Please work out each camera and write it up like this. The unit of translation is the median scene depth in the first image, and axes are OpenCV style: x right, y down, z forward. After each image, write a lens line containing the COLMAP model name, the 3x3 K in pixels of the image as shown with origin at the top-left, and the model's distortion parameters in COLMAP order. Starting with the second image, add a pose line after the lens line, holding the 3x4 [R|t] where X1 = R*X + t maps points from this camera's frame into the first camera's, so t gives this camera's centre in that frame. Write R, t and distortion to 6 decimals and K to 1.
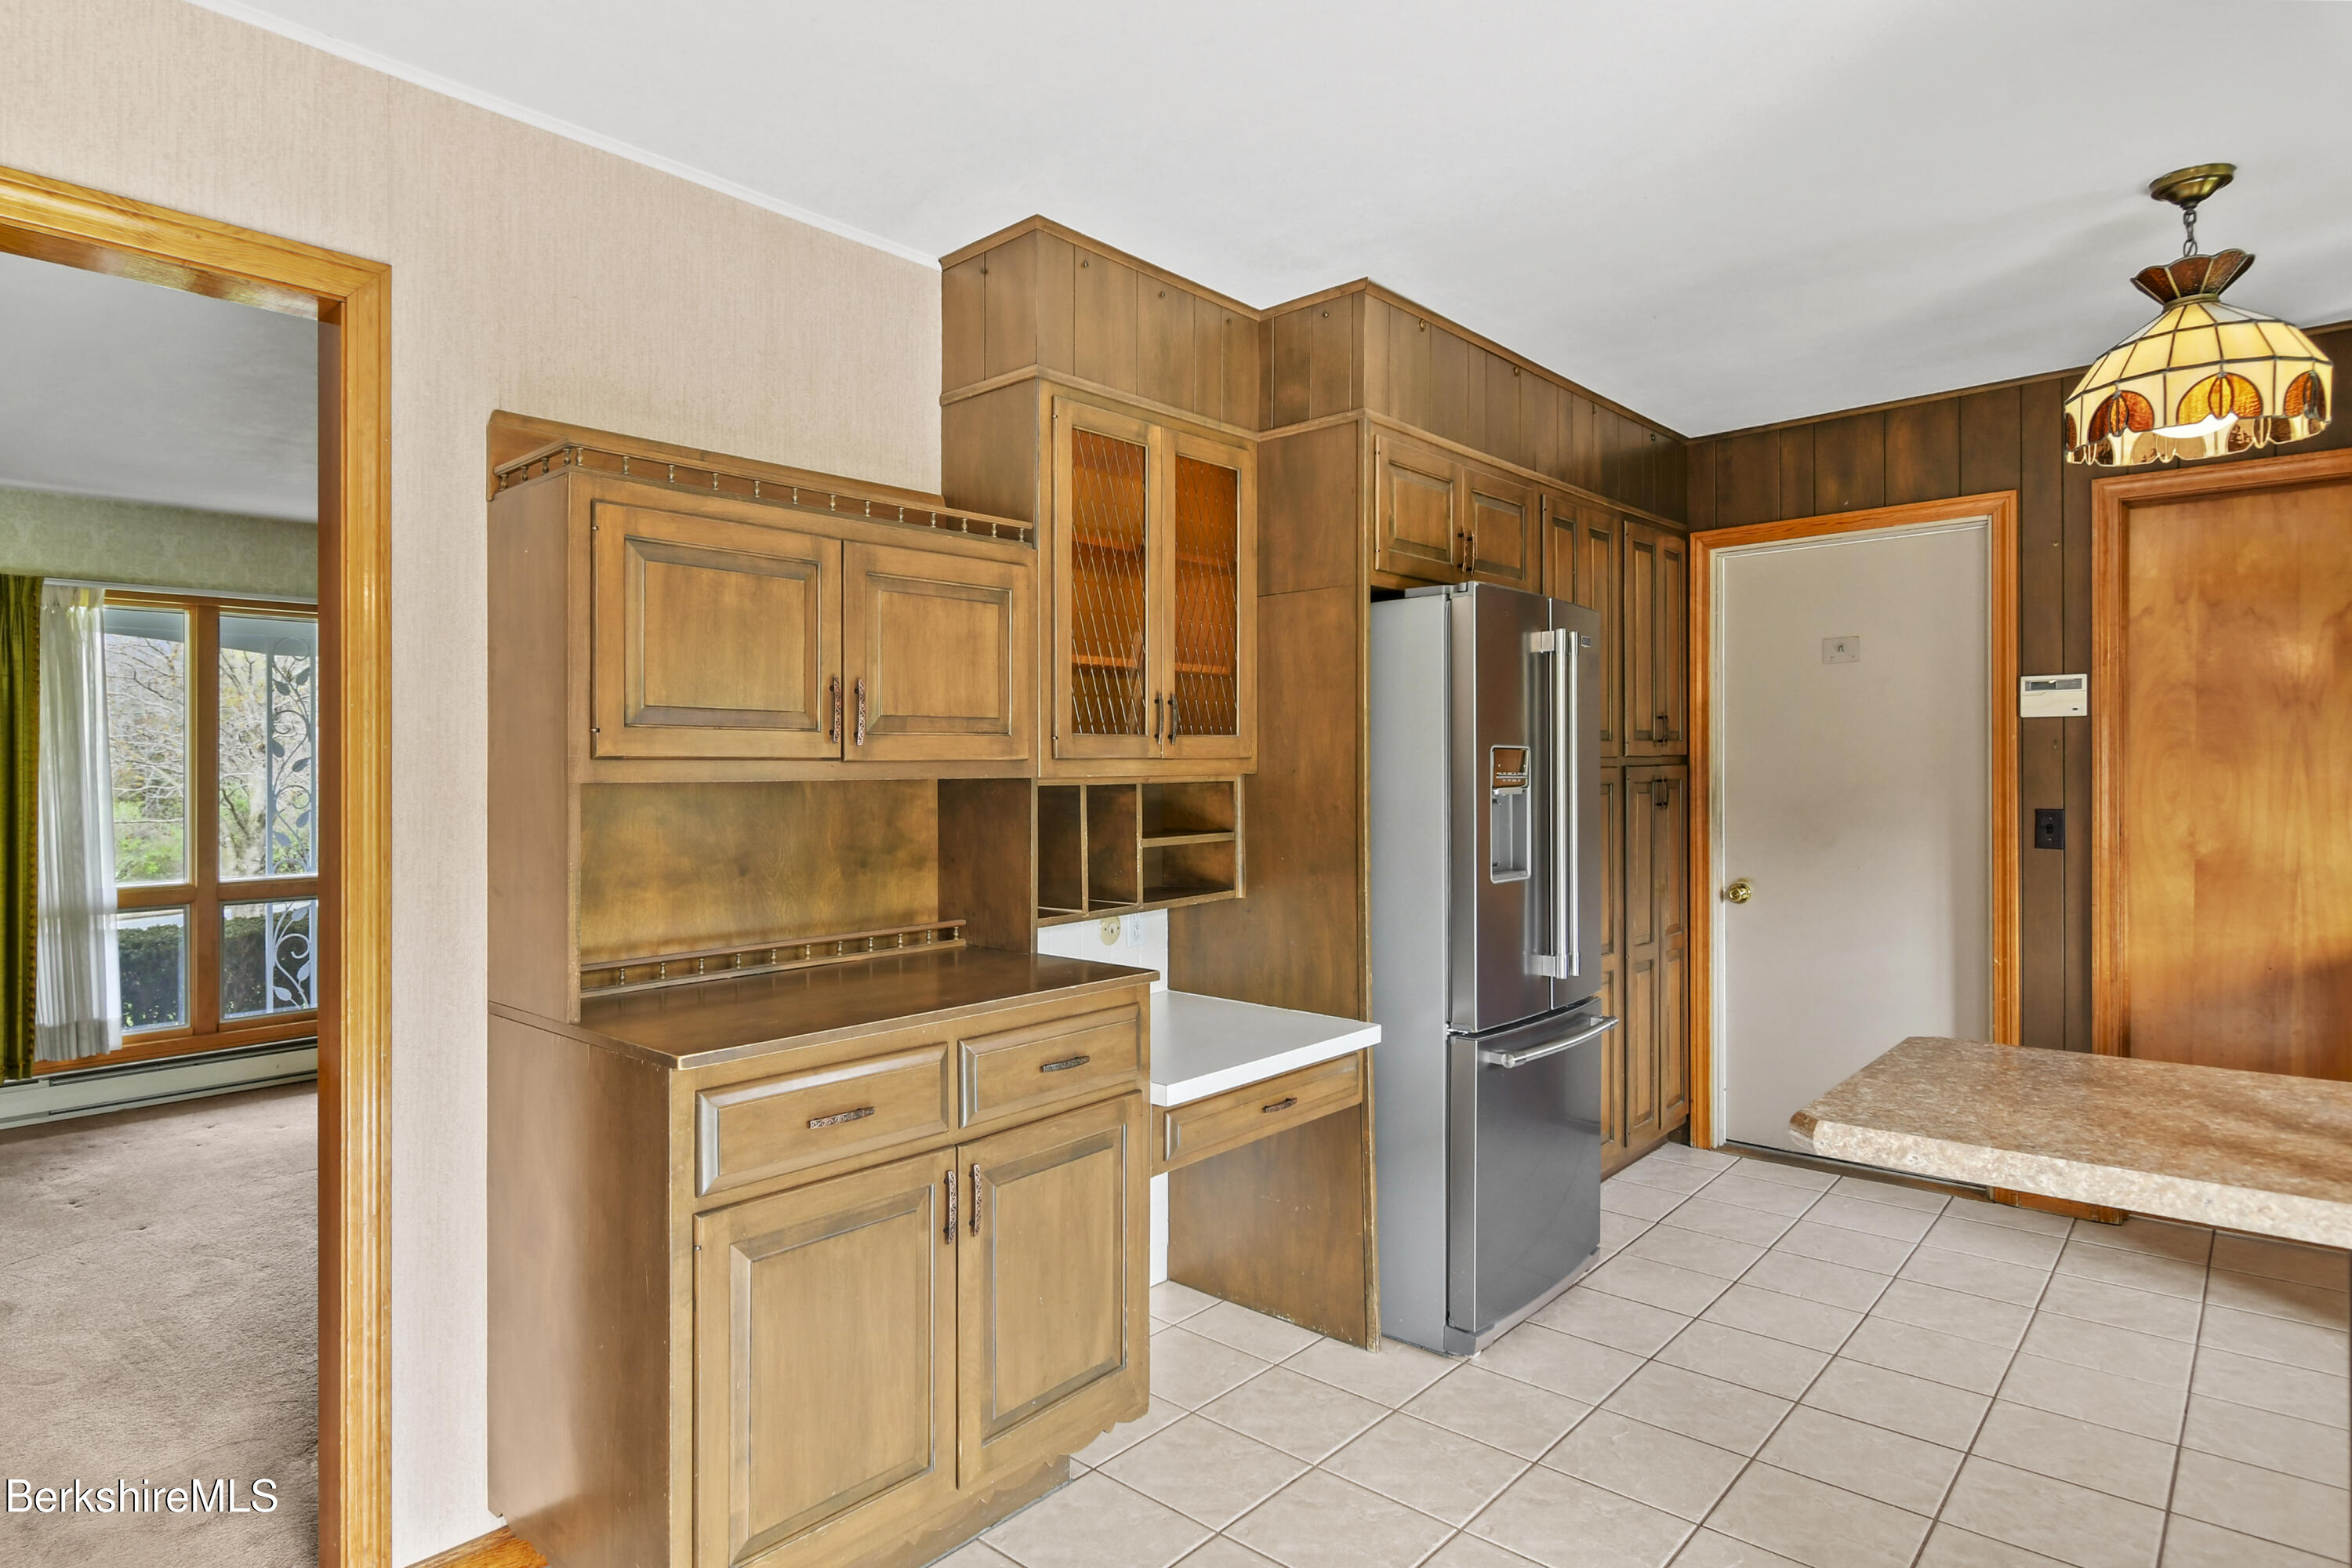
lens RADIAL K [[1277.5, 0, 1174.4], [0, 1277.5, 770.4], [0, 0, 1]] dist [0.005040, 0.000196]
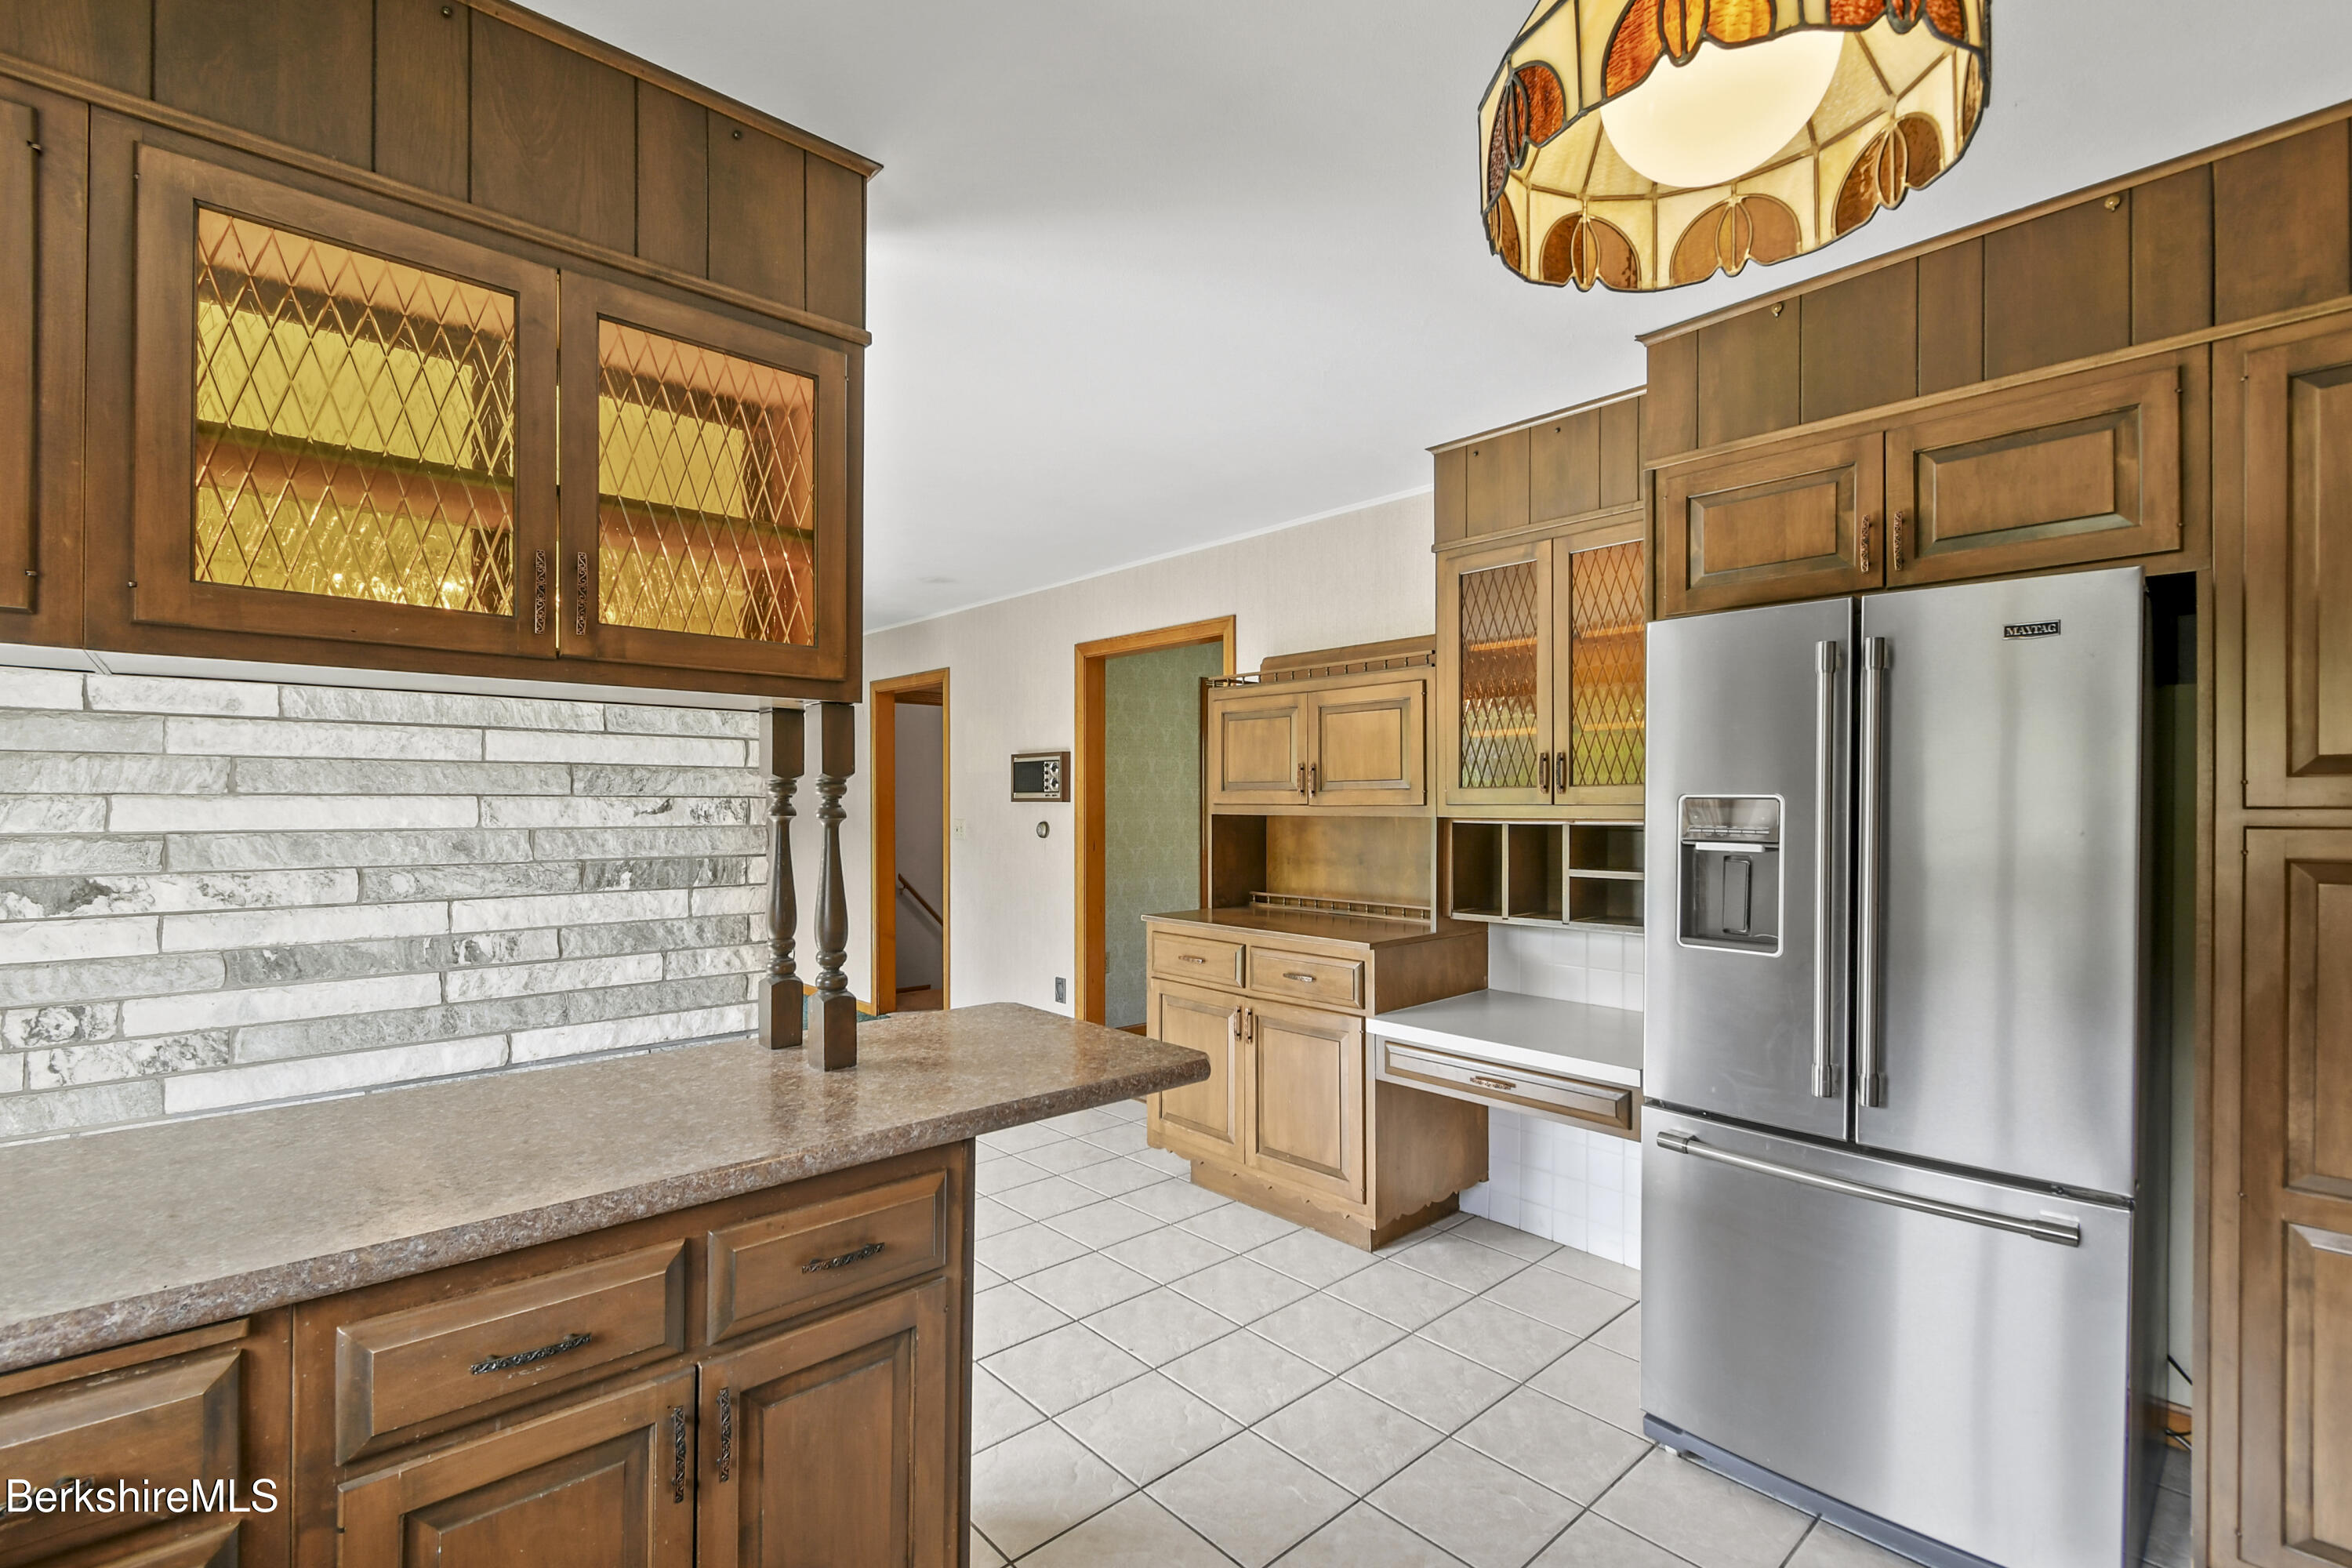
lens RADIAL K [[1055.2, 0, 1170.9], [0, 1055.2, 795.9], [0, 0, 1]] dist [-0.002303, -0.000055]
pose [[-0.090928, 0.002858, -0.995853, 0.821797], [-0.003215, 0.999990, 0.003164, -0.015770], [0.995852, 0.003489, -0.090918, 0.562322]]
